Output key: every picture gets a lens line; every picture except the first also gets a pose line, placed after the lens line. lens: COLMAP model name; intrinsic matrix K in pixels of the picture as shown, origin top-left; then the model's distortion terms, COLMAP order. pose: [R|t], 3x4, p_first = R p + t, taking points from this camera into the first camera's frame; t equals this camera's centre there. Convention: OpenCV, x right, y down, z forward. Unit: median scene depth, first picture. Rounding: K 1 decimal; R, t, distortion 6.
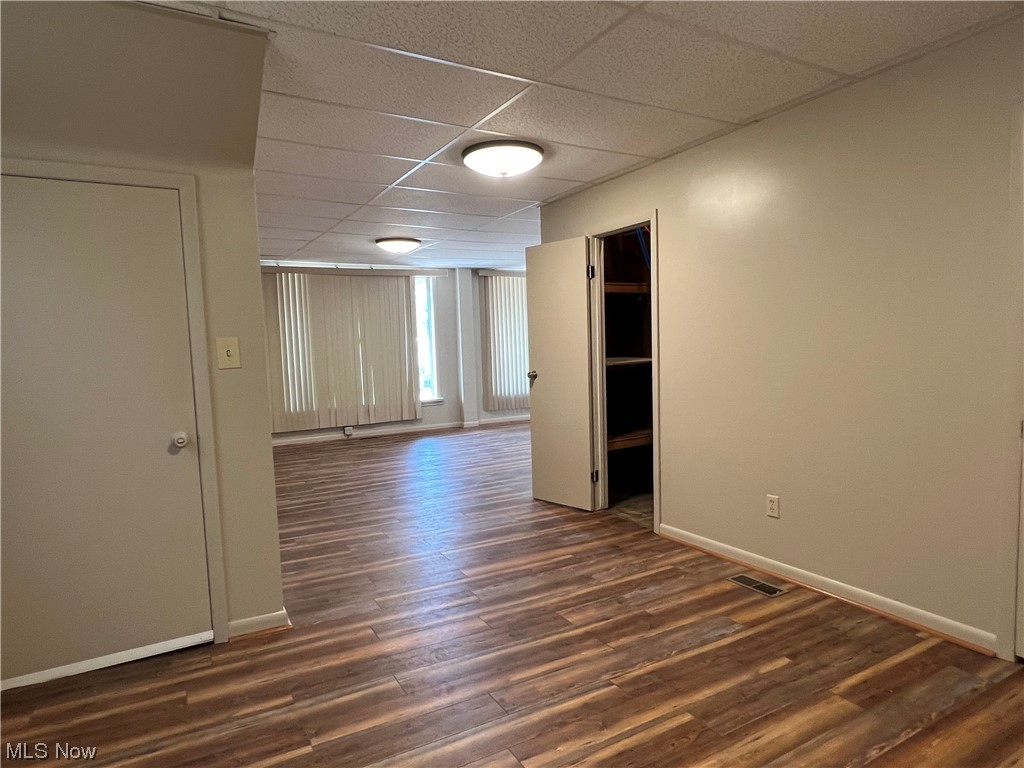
lens RADIAL K [[597.6, 0, 509.0], [0, 597.6, 388.2], [0, 0, 1]] dist [0.003722, 0.000685]
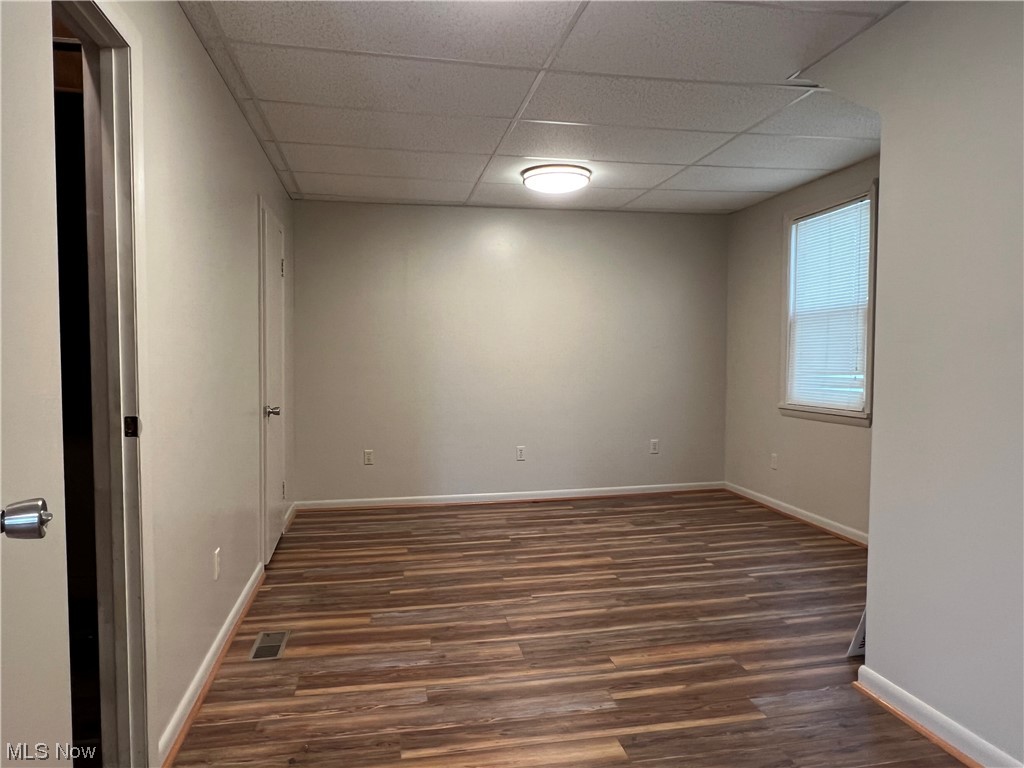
lens RADIAL K [[676.4, 0, 510.9], [0, 676.4, 386.9], [0, 0, 1]] dist [-0.012597, -0.001372]
pose [[-0.945752, 0.016261, 0.324483, -0.196129], [0.052750, 0.993180, 0.103976, -0.096029], [-0.320580, 0.115452, -0.940159, 1.667224]]
